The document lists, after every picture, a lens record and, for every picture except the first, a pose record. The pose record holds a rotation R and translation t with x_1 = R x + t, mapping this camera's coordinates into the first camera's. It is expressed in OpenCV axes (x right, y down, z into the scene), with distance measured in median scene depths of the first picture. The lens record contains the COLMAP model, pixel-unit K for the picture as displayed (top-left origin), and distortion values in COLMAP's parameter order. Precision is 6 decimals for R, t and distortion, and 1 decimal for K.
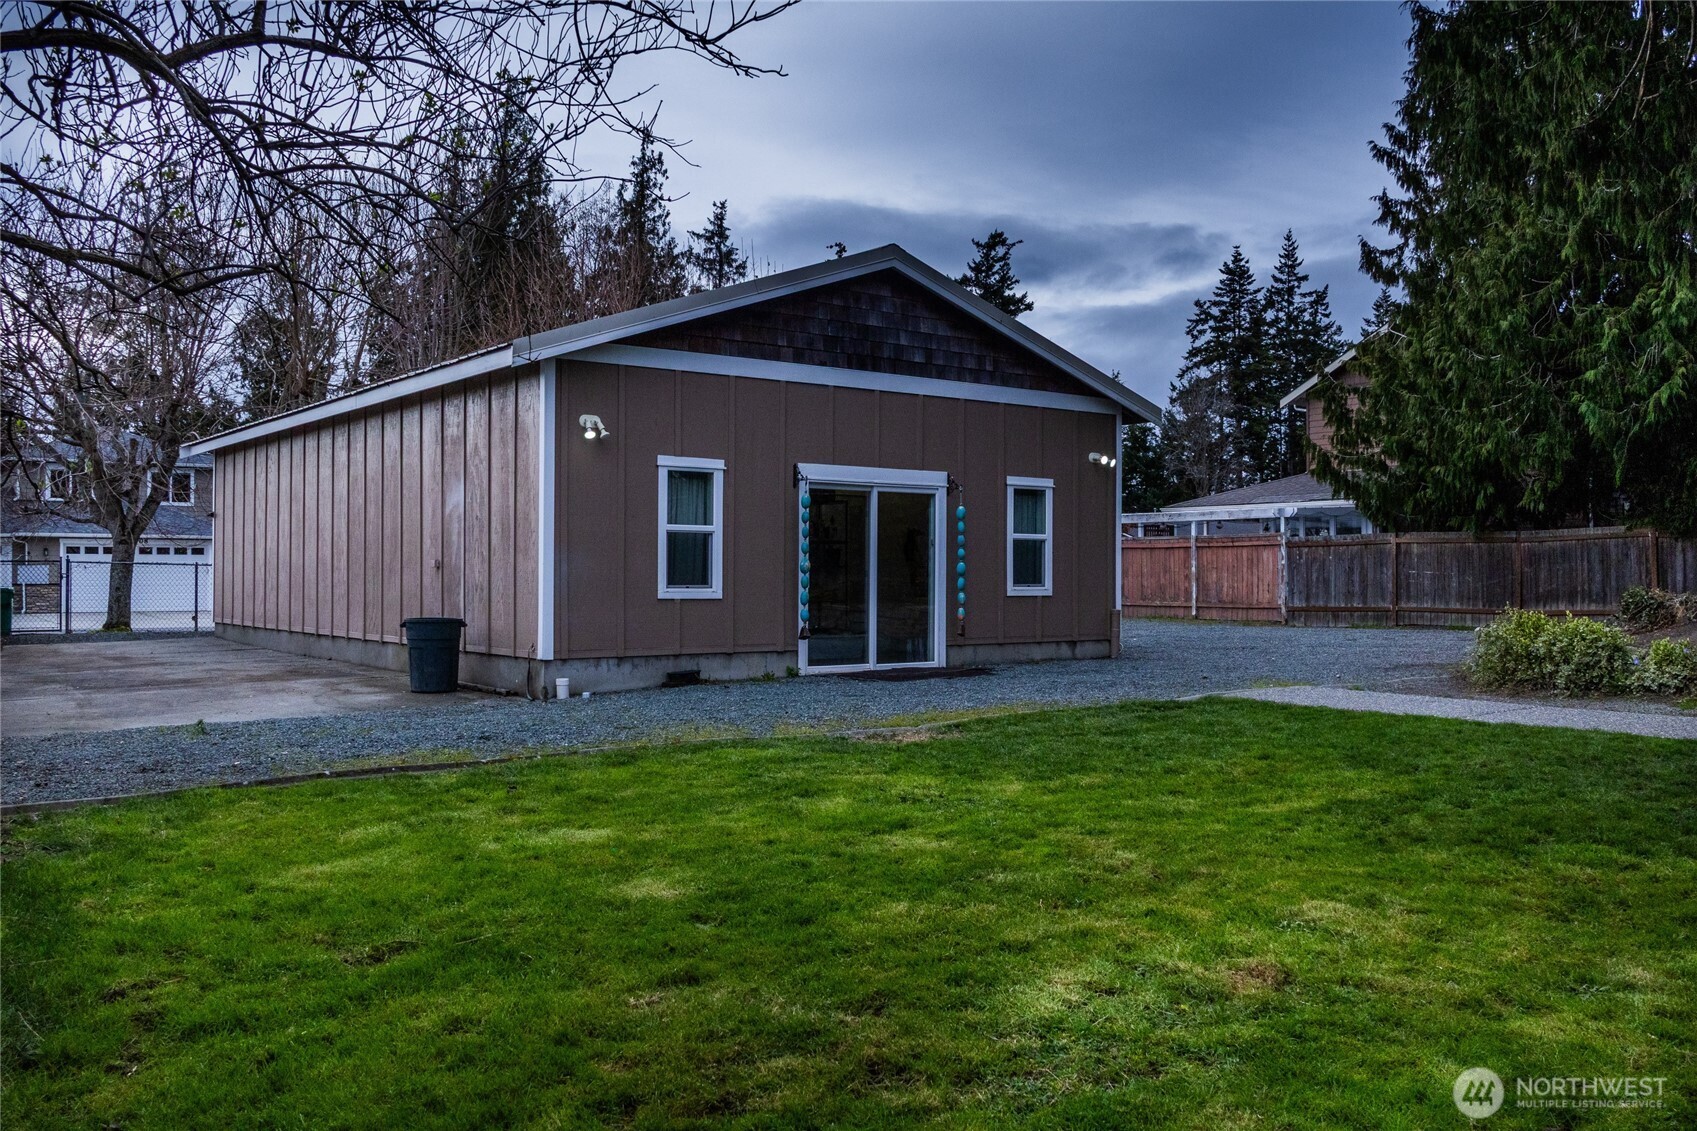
lens RADIAL K [[1452.1, 0, 848.5], [0, 1452.1, 565.5], [0, 0, 1]] dist [-0.075125, 0.010847]
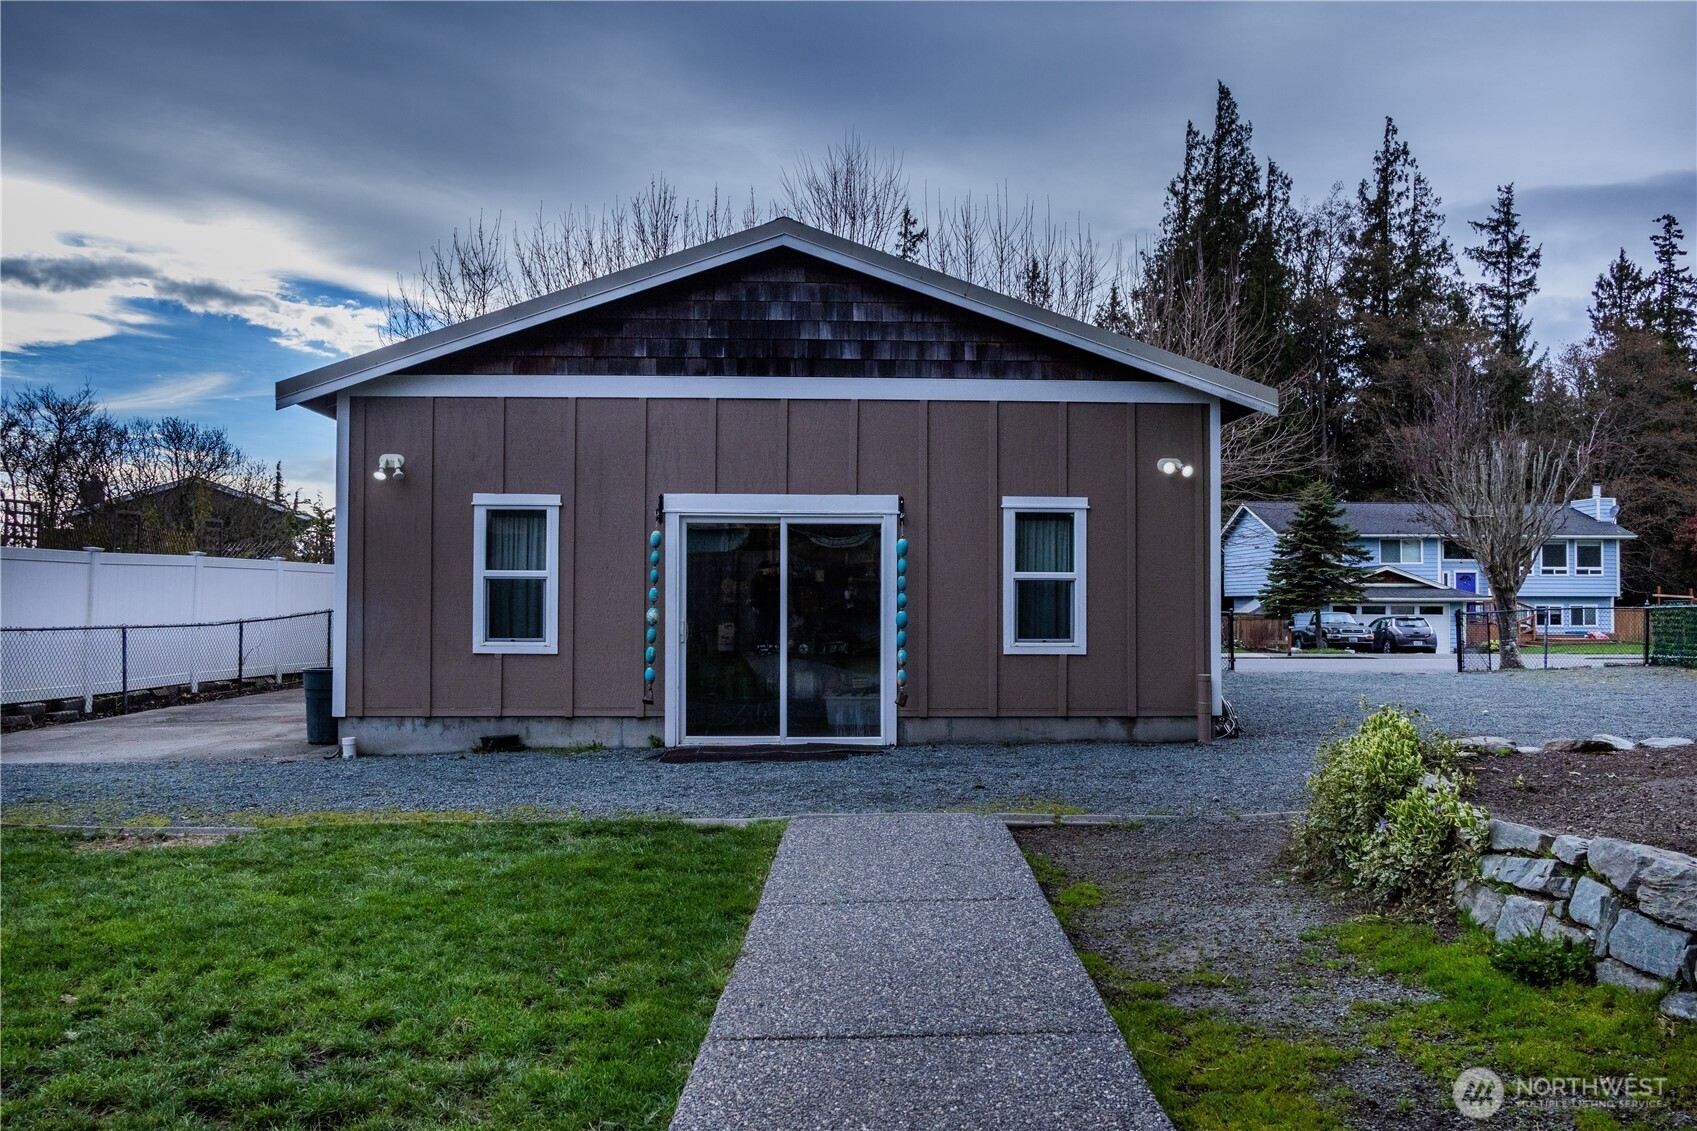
lens RADIAL K [[1452.1, 0, 848.5], [0, 1452.1, 565.5], [0, 0, 1]] dist [-0.075125, 0.010847]
pose [[0.824585, -0.013678, -0.565573, 0.530414], [0.003194, 0.999804, -0.019523, -0.012367], [0.565729, 0.014292, 0.824467, 0.369679]]
